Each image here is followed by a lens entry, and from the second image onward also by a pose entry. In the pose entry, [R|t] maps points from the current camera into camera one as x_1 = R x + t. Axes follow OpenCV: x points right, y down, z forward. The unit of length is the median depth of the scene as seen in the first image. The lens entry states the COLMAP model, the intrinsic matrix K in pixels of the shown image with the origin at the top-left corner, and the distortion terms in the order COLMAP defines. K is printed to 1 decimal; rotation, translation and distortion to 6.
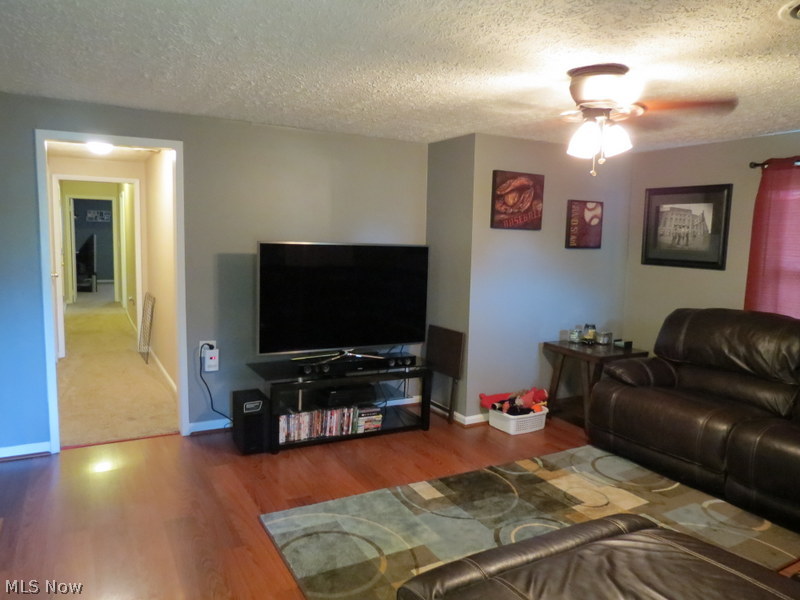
lens RADIAL K [[581.9, 0, 400.0], [0, 581.9, 300.0], [0, 0, 1]] dist [-0.006440, 0.003820]
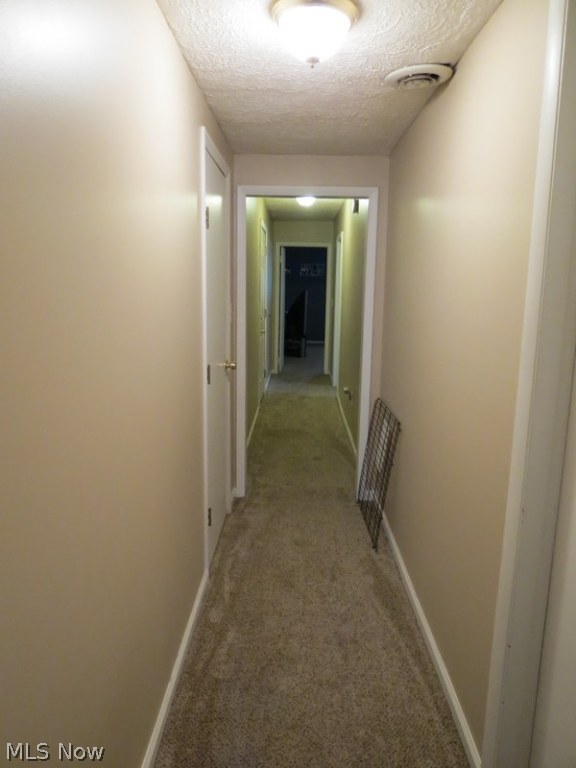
lens RADIAL K [[558.6, 0, 288.0], [0, 558.6, 384.0], [0, 0, 1]] dist [-0.006440, 0.003820]
pose [[0.867737, 0.077710, -0.490912, -0.194641], [-0.050862, 0.996400, 0.067824, -0.043932], [0.494415, -0.033884, 0.868565, 0.387302]]
